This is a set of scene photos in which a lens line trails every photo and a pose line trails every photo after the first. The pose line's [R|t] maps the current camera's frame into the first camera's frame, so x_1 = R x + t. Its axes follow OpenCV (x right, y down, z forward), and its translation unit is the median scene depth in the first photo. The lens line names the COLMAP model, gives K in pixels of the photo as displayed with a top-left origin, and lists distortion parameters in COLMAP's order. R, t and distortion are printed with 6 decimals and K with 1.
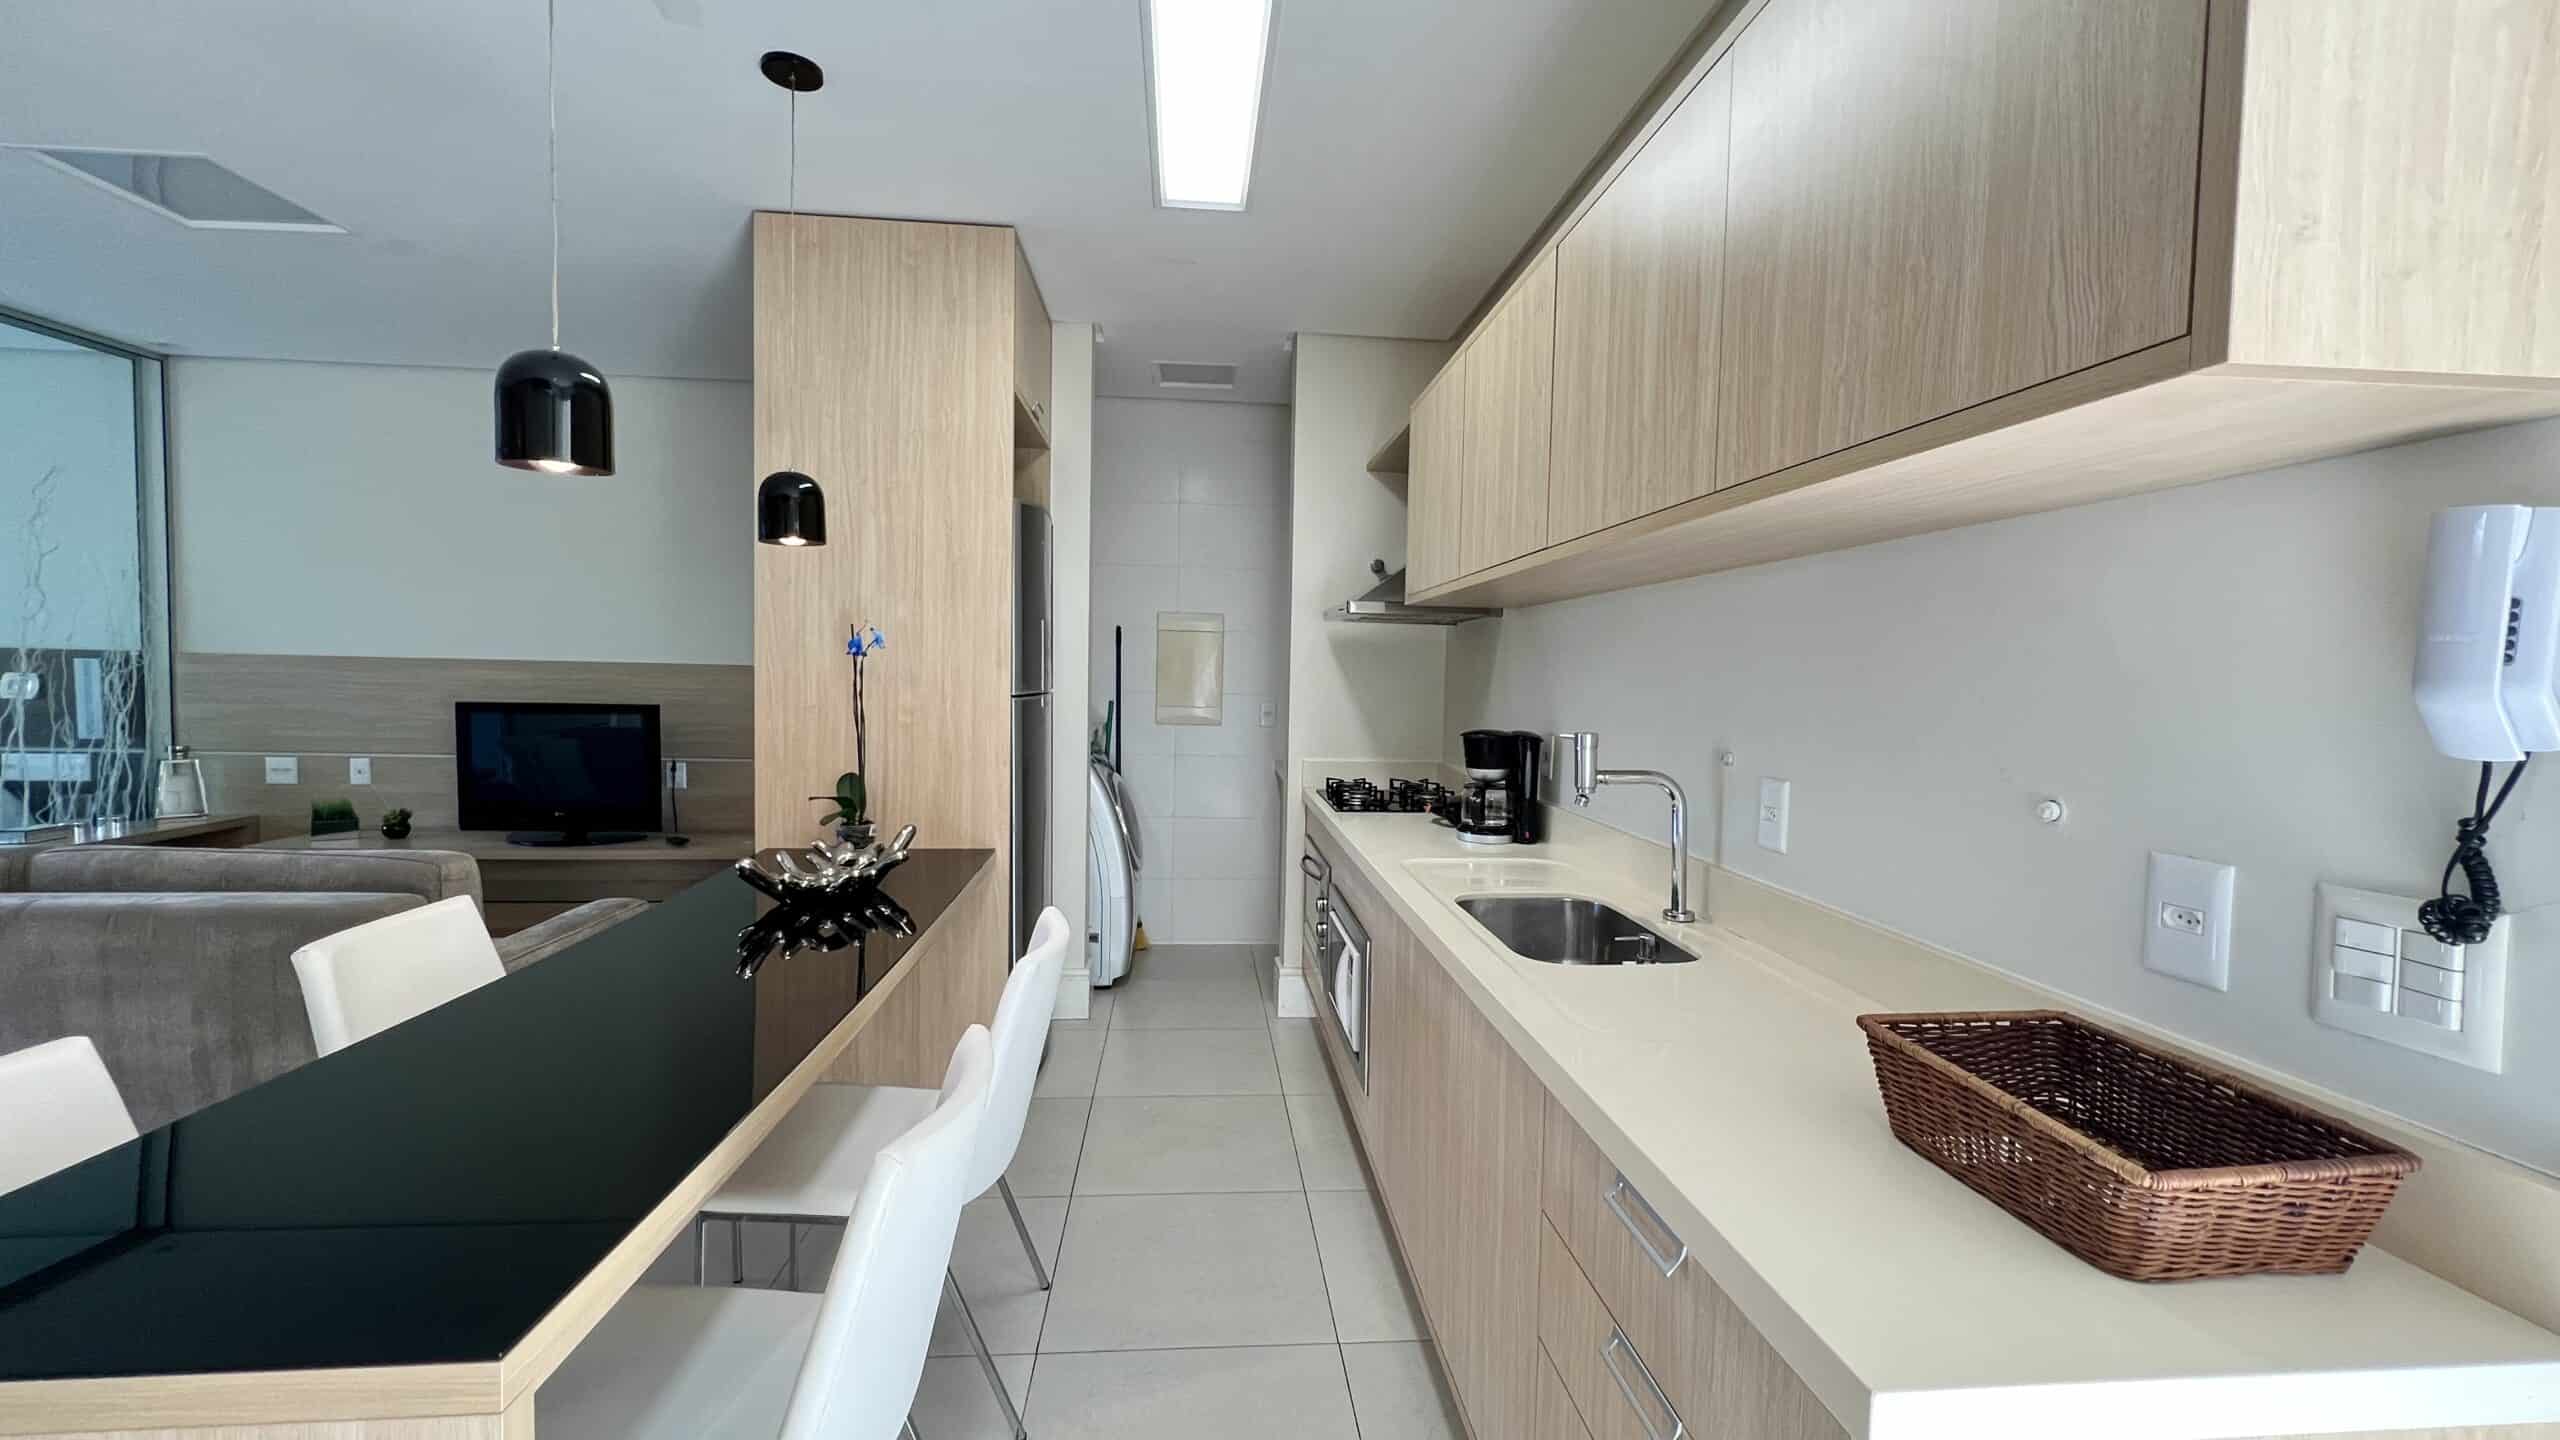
lens RADIAL K [[1025.0, 0, 1276.5], [0, 1025.0, 721.1], [0, 0, 1]] dist [-0.001396, -0.000154]
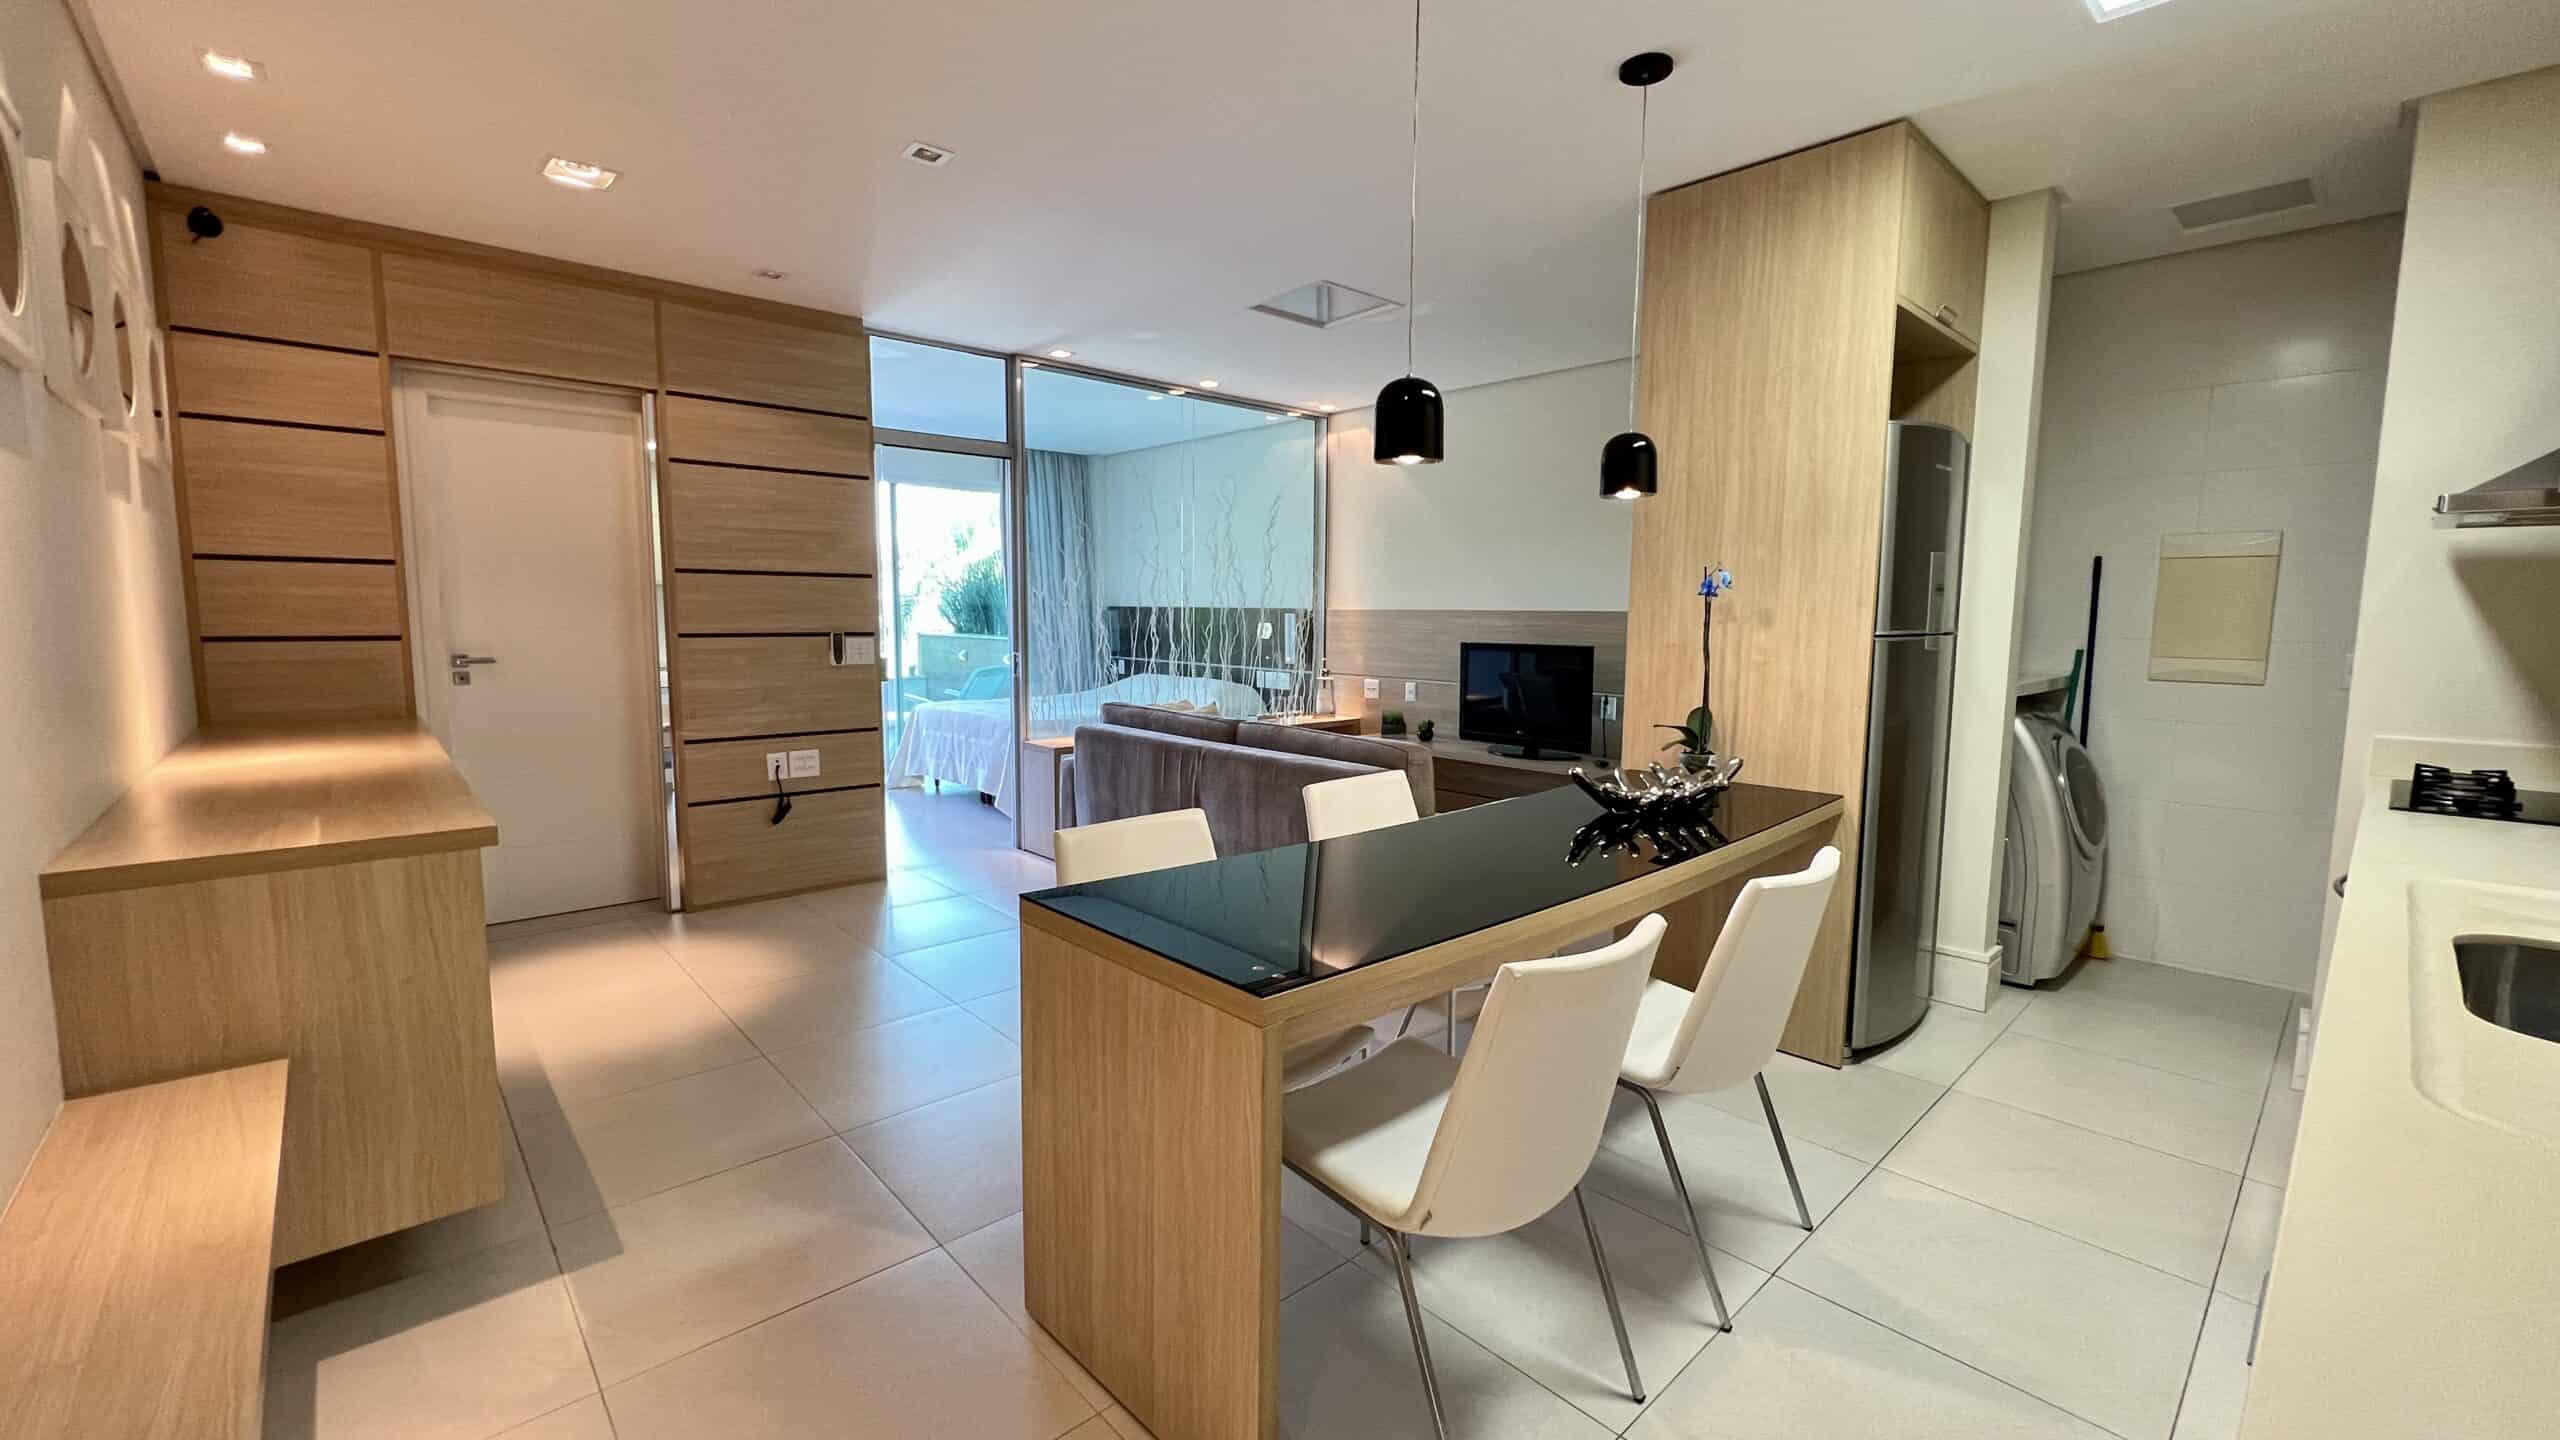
lens RADIAL K [[1025.0, 0, 1276.5], [0, 1025.0, 721.1], [0, 0, 1]] dist [-0.001396, -0.000154]
pose [[0.612894, 0.068967, -0.787149, 0.128159], [-0.033421, 0.997555, 0.061379, 0.012024], [0.789458, -0.011311, 0.613701, -0.007119]]
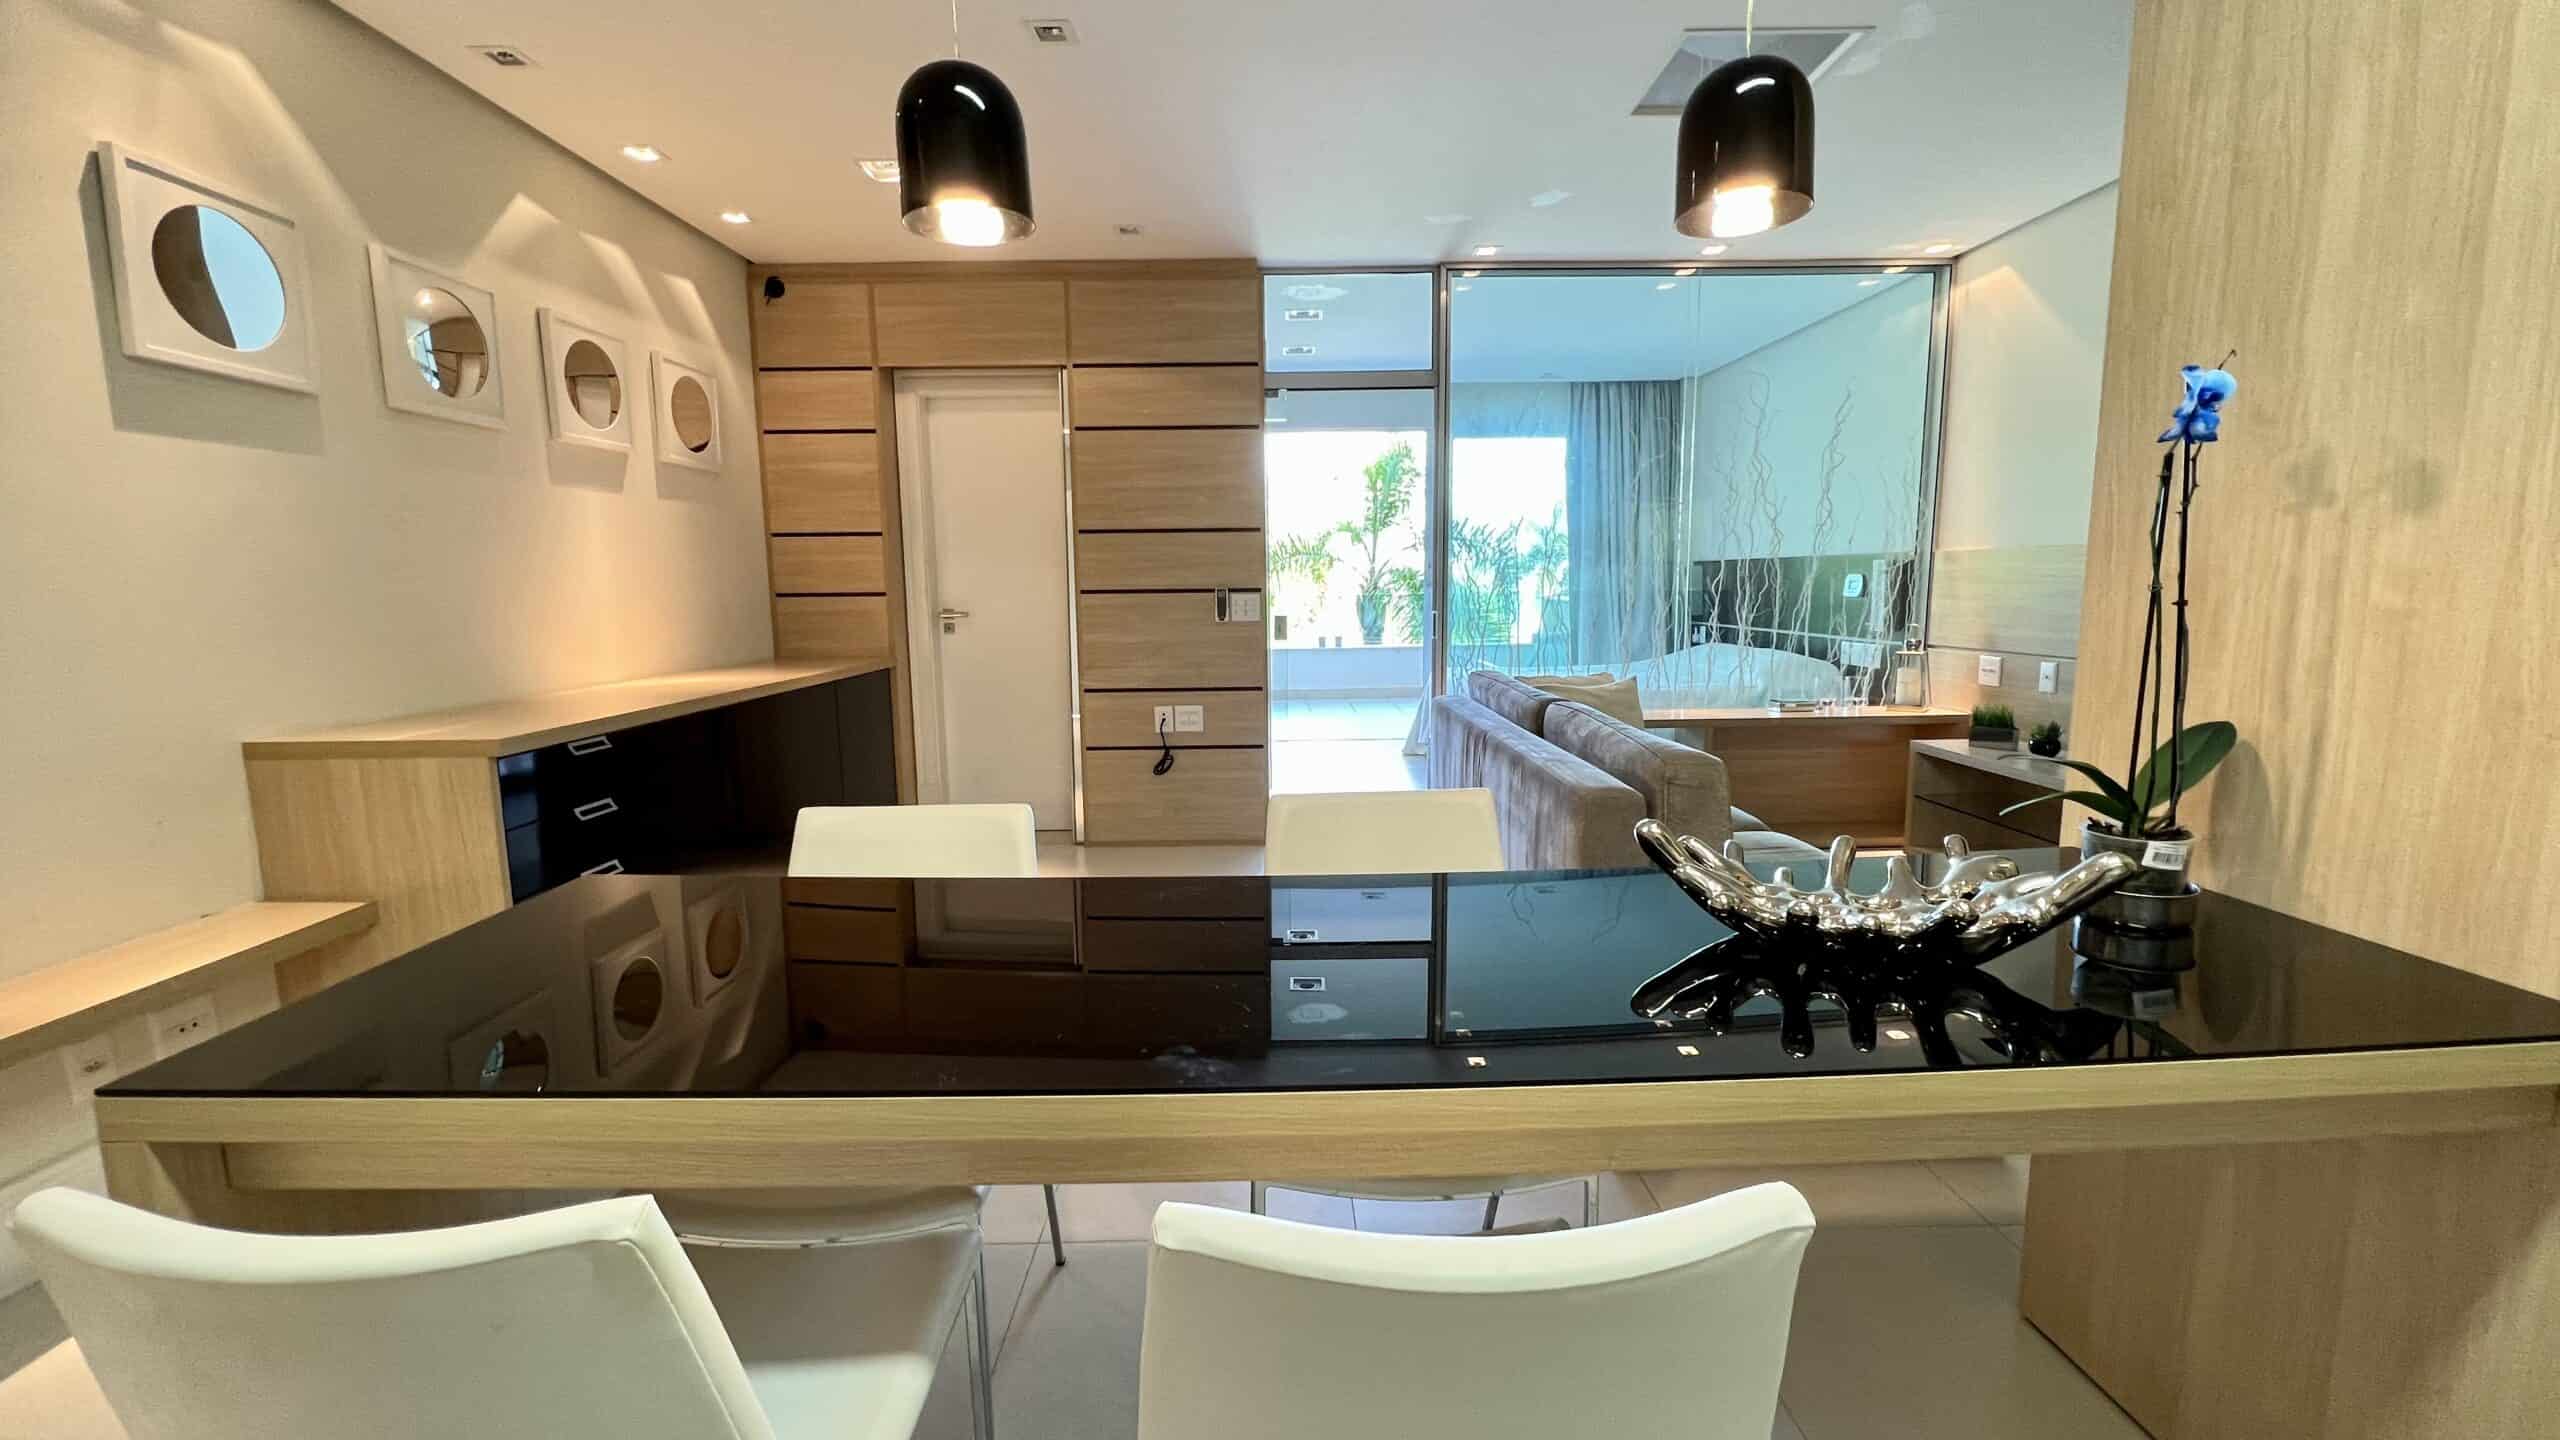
lens RADIAL K [[1025.0, 0, 1276.5], [0, 1025.0, 721.1], [0, 0, 1]] dist [-0.001396, -0.000154]
pose [[-0.073824, 0.112837, -0.990867, 0.039312], [-0.037184, 0.992576, 0.115802, 0.012104], [0.996578, 0.045394, -0.069080, 0.520197]]
